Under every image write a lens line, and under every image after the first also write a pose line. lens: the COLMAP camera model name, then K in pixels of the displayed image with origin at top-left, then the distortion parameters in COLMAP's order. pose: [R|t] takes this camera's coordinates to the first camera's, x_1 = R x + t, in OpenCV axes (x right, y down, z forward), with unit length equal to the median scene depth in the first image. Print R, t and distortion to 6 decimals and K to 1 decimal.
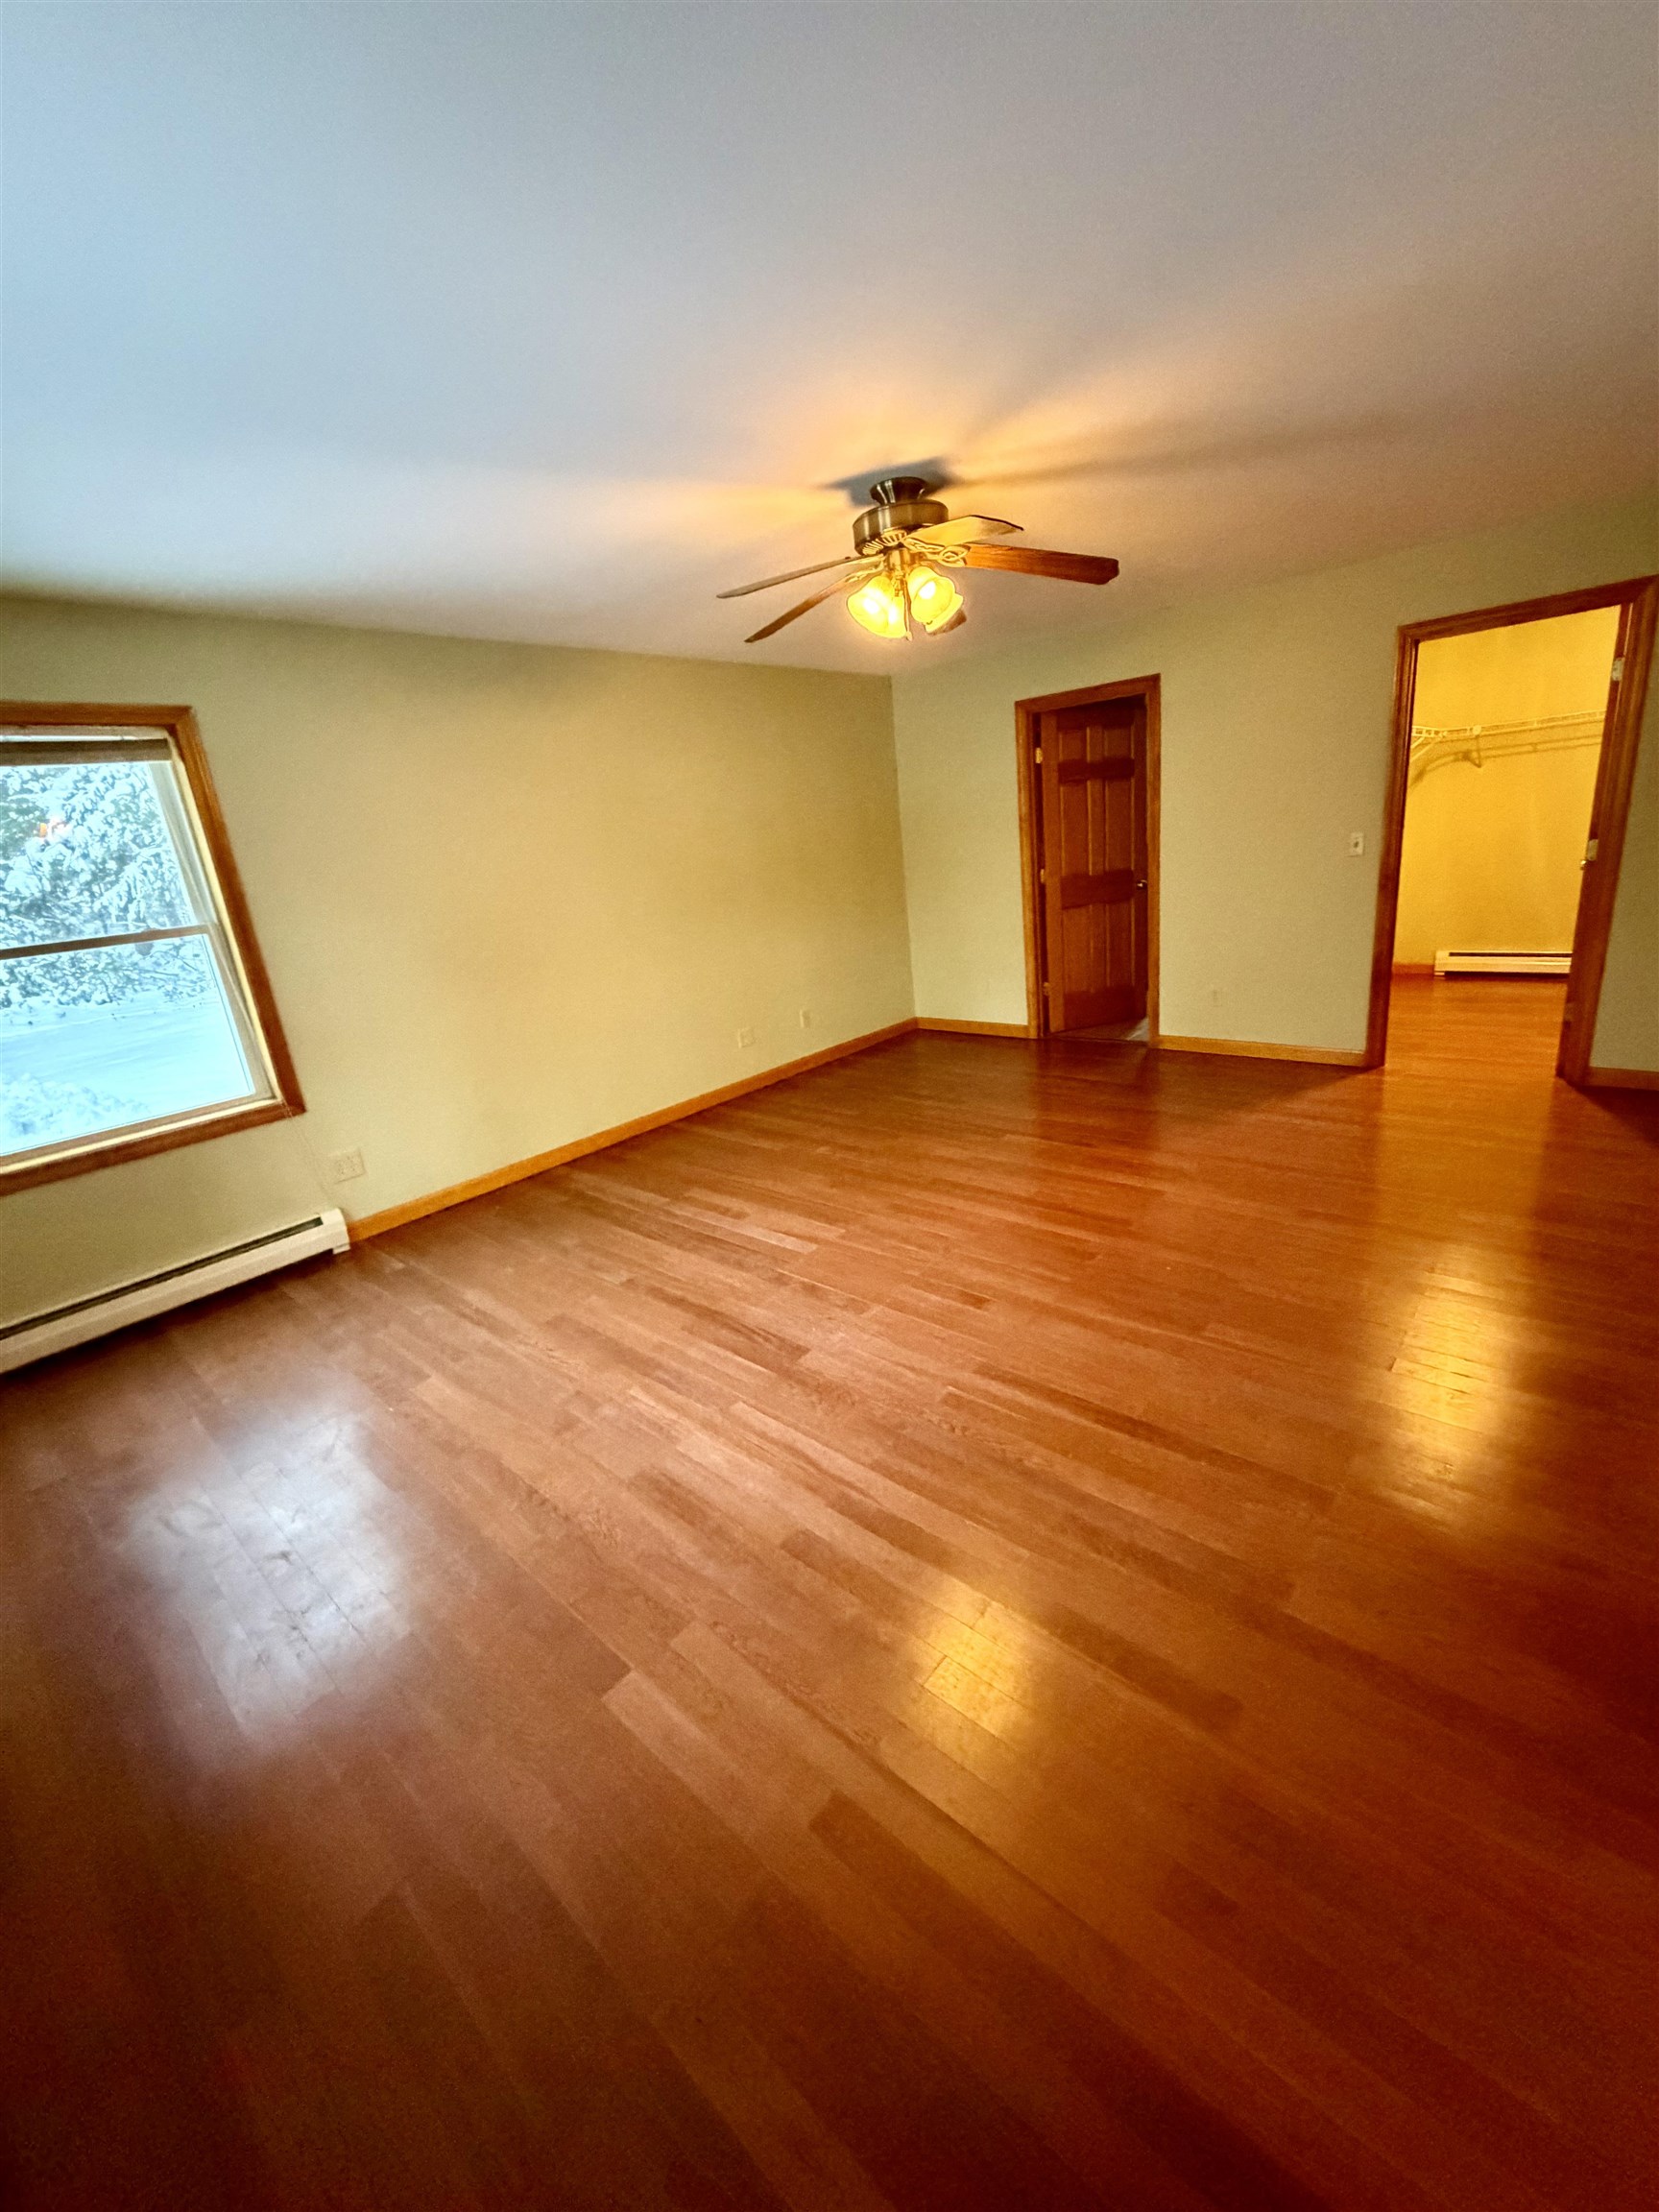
lens RADIAL K [[889.1, 0, 829.5], [0, 889.1, 1106.0], [0, 0, 1]] dist [0.003435, 0.000096]
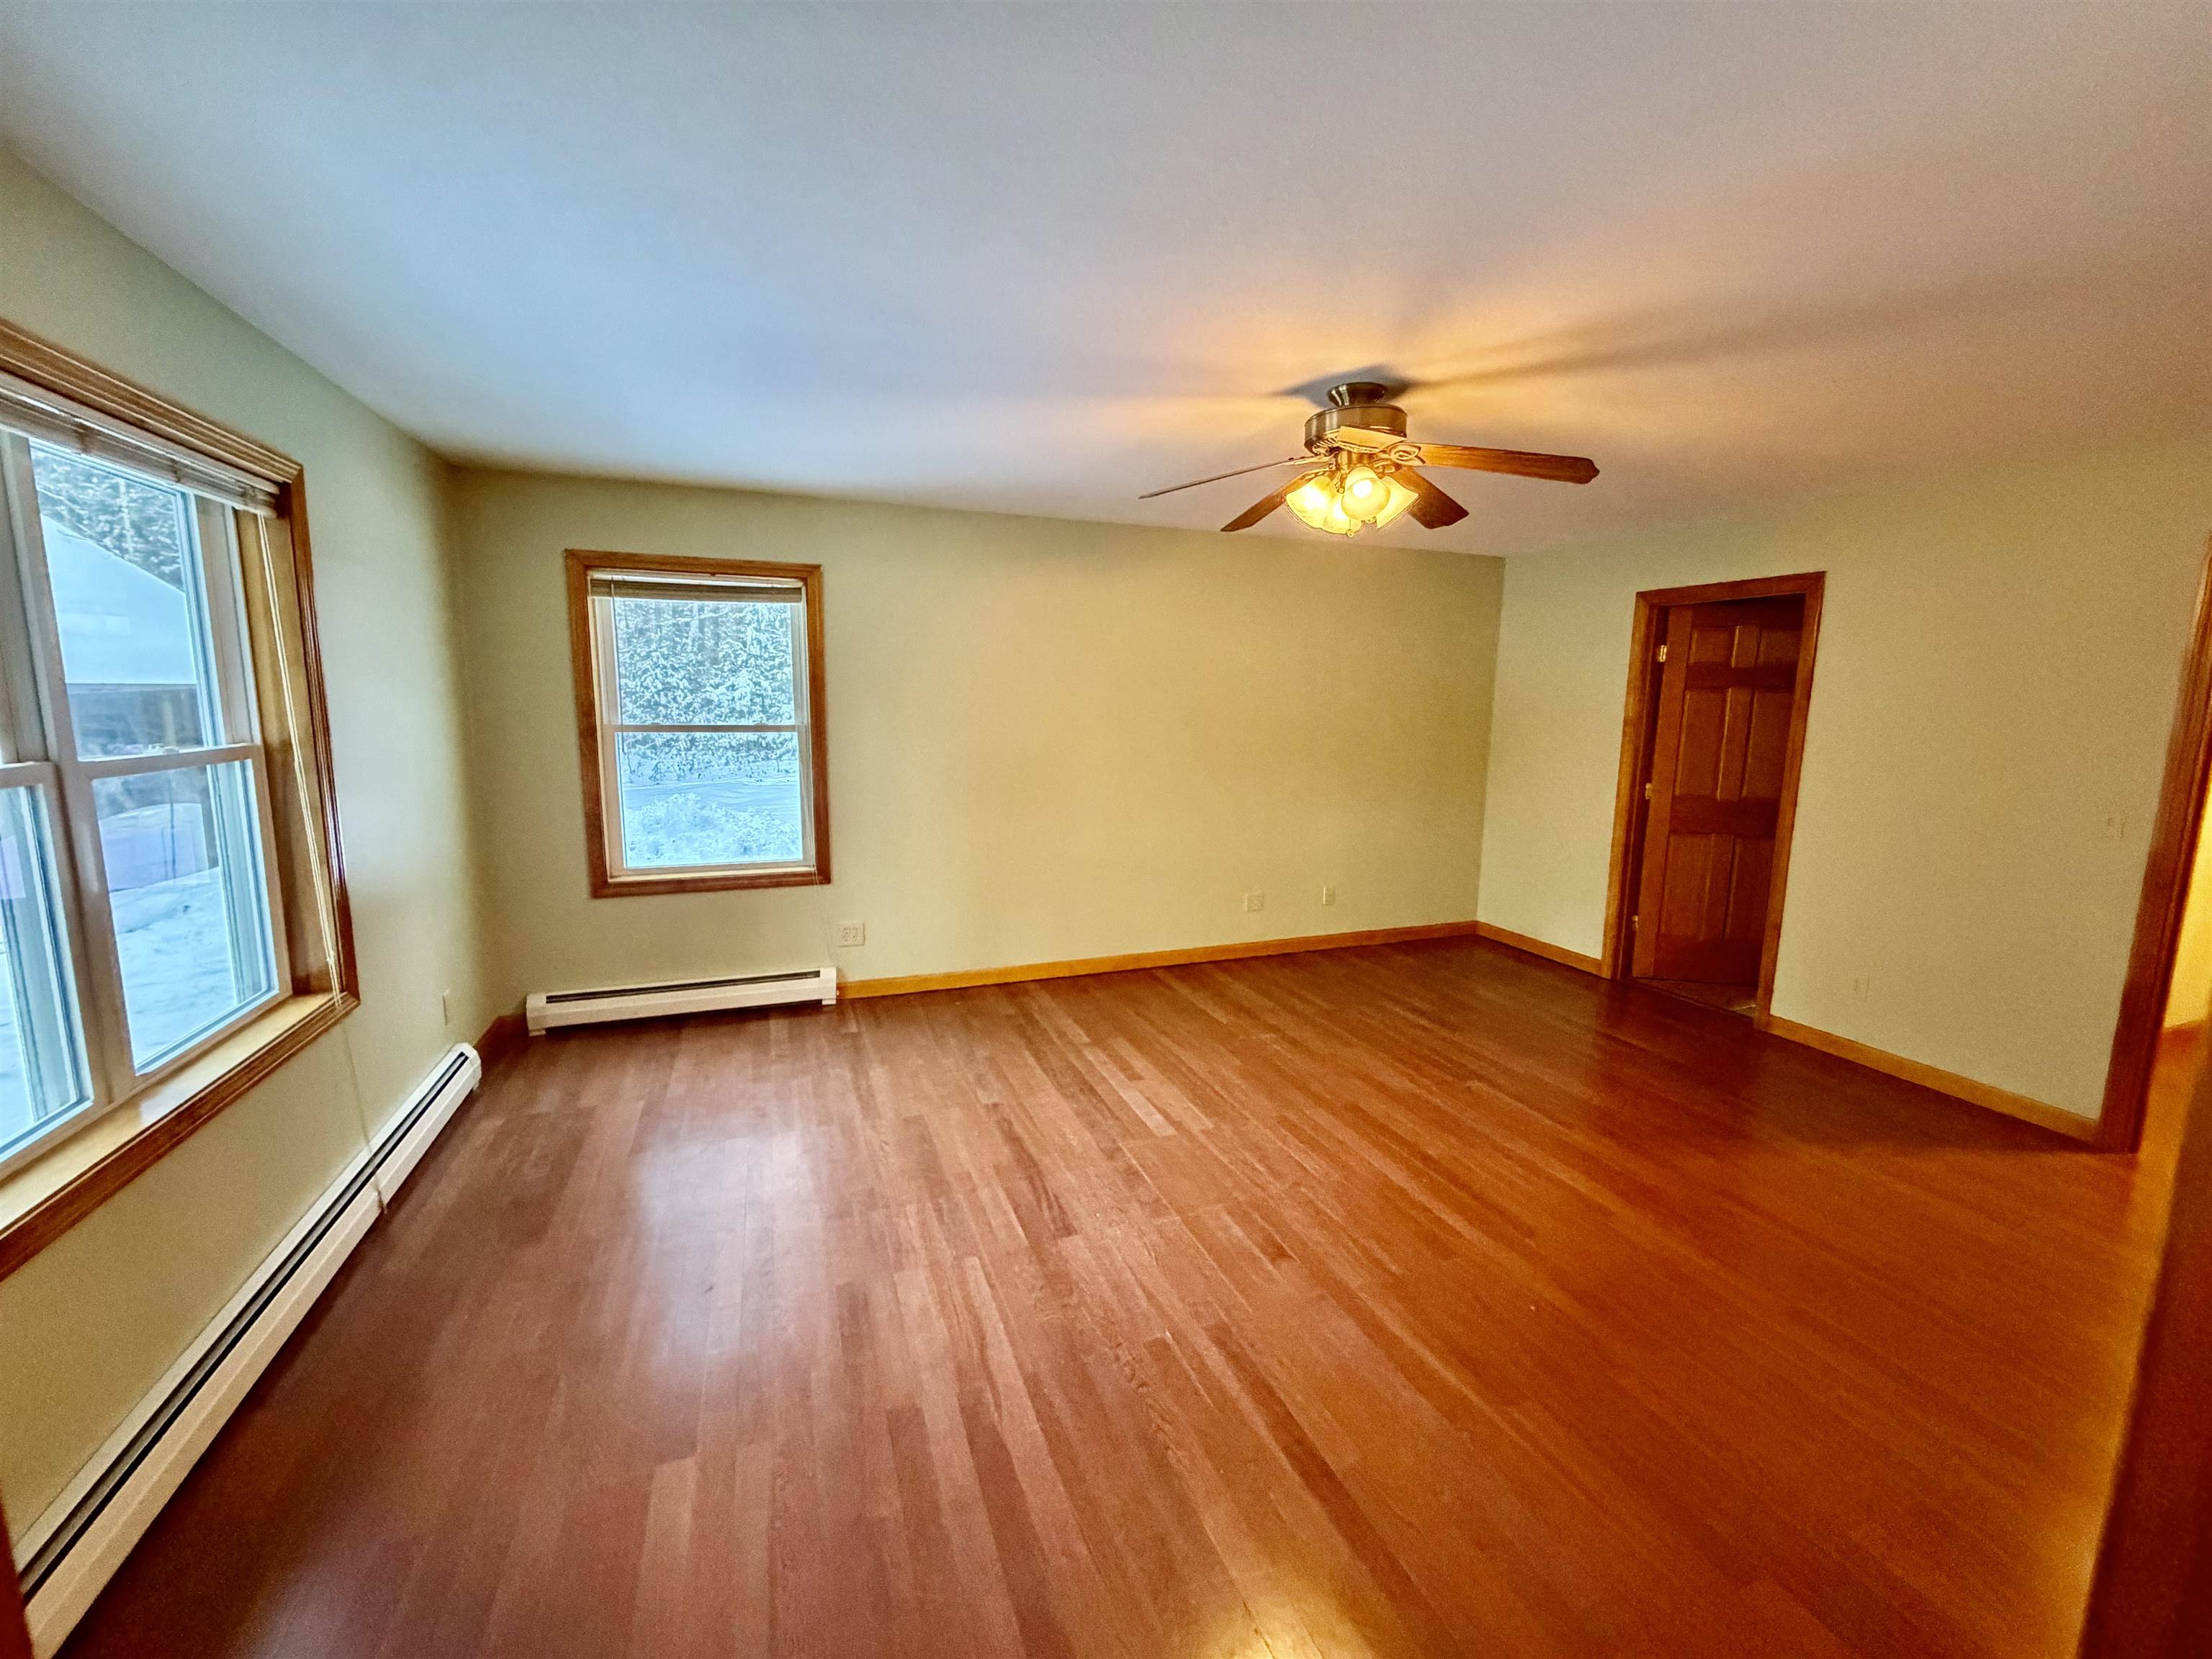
lens RADIAL K [[891.5, 0, 1106.0], [0, 891.5, 829.5], [0, 0, 1]] dist [-0.002455, -0.000034]
pose [[0.873668, 0.179993, -0.452004, 0.282918], [-0.235943, 0.969236, -0.070090, -0.069029], [0.425482, 0.167883, 0.889258, 0.067499]]
